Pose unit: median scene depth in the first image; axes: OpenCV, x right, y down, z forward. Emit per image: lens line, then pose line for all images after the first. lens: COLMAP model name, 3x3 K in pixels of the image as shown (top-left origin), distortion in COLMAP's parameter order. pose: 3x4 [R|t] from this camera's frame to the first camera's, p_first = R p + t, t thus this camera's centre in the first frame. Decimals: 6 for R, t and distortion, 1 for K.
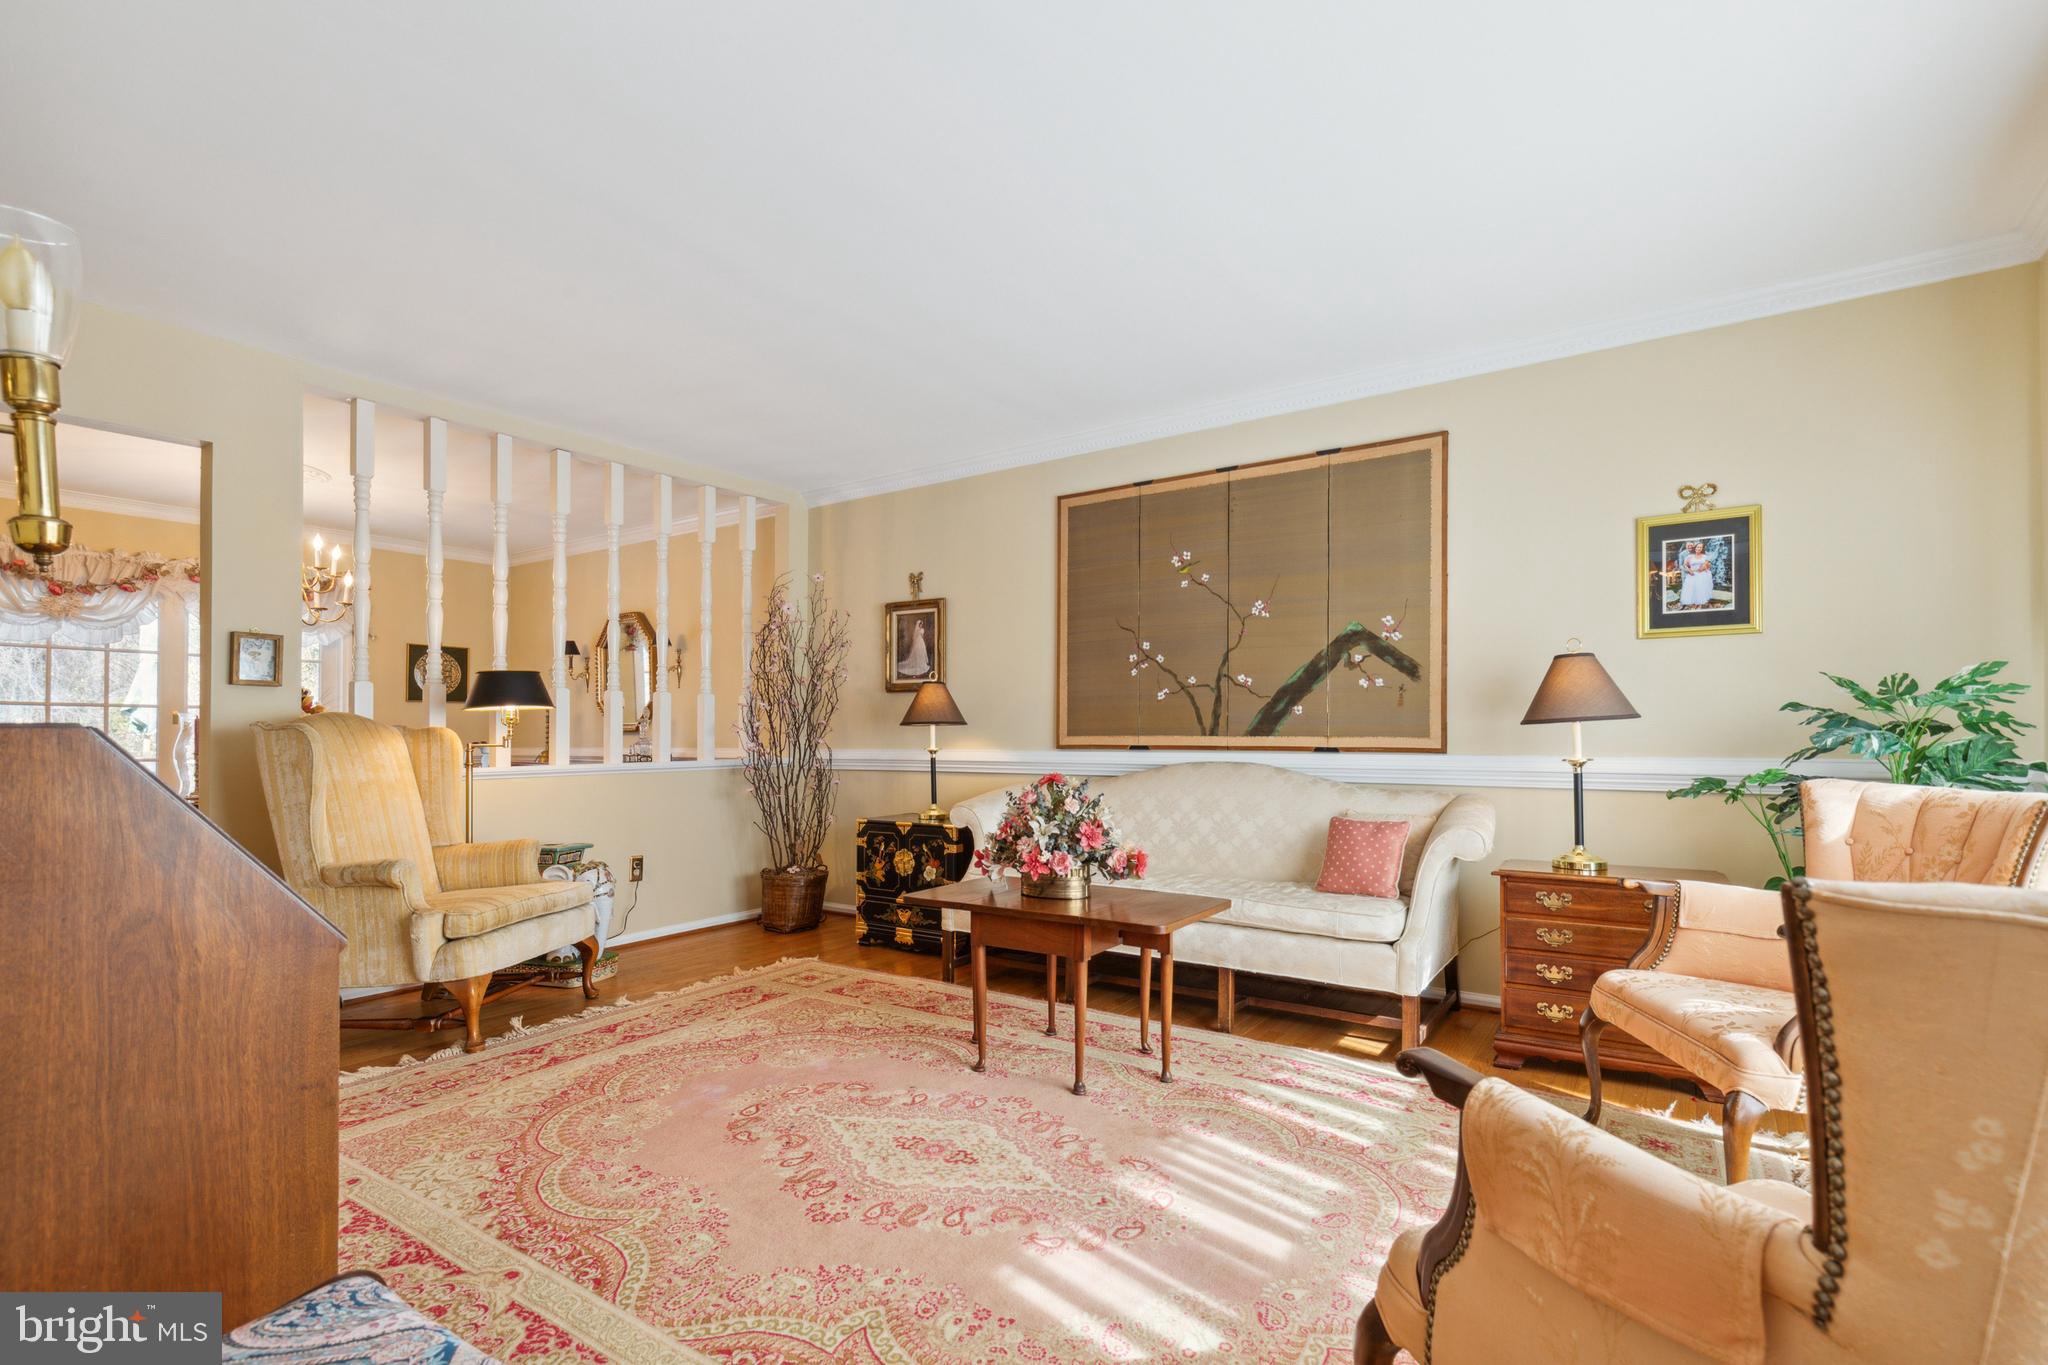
lens RADIAL K [[972.9, 0, 1025.4], [0, 972.9, 729.5], [0, 0, 1]] dist [0.003018, 0.000334]
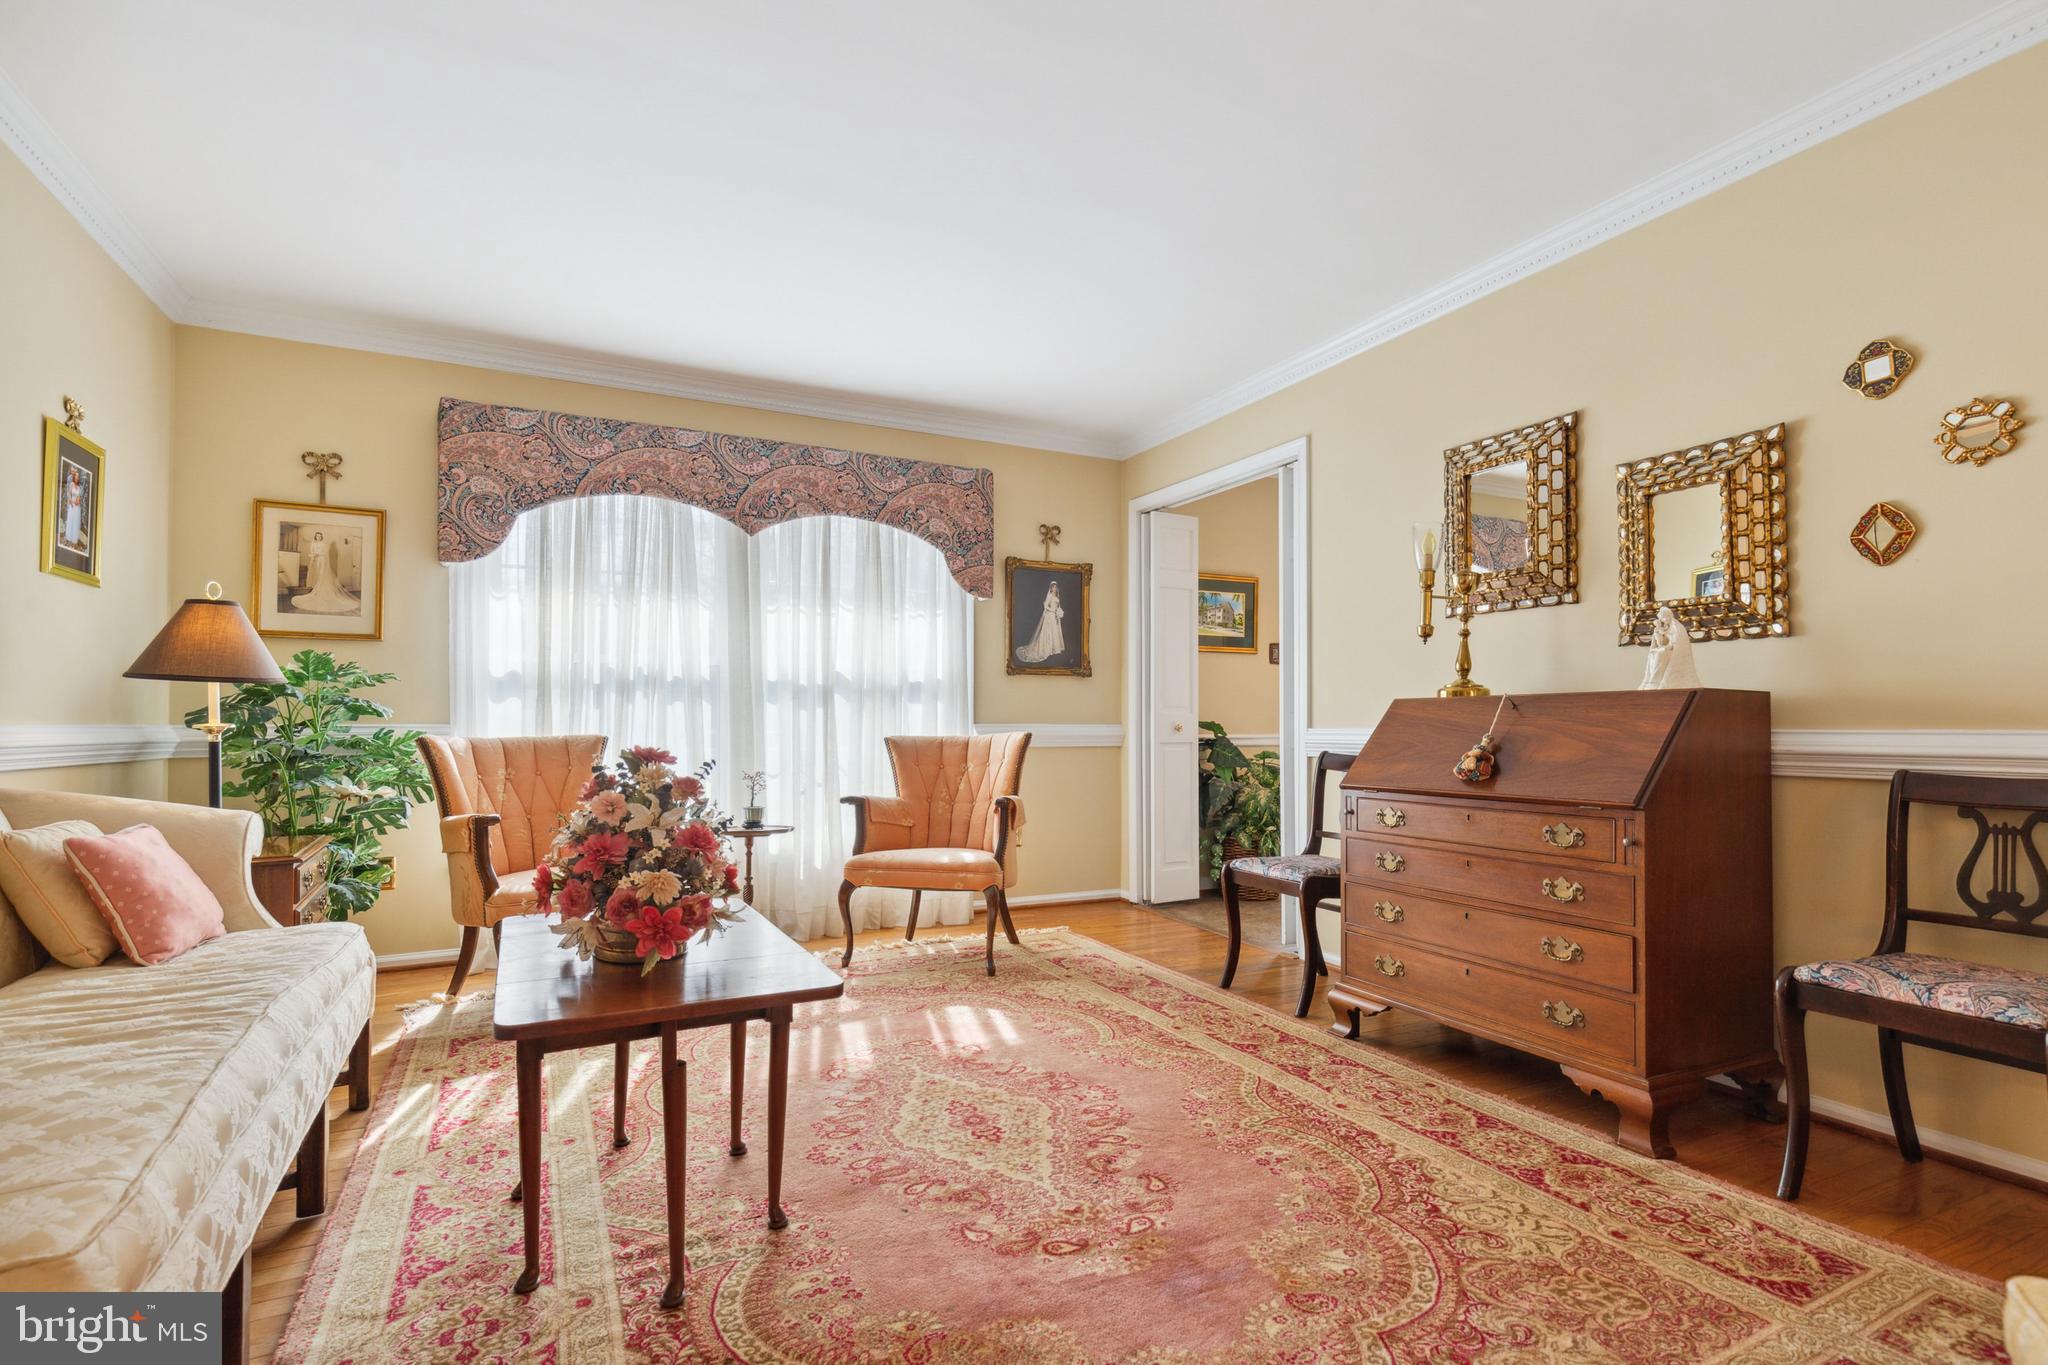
lens RADIAL K [[972.9, 0, 1025.4], [0, 972.9, 729.5], [0, 0, 1]] dist [0.003018, 0.000334]
pose [[-0.881293, -0.002968, 0.472561, -0.643983], [-0.002140, 0.999995, 0.002290, 0.041201], [-0.472566, 0.001007, -0.881295, 1.973594]]
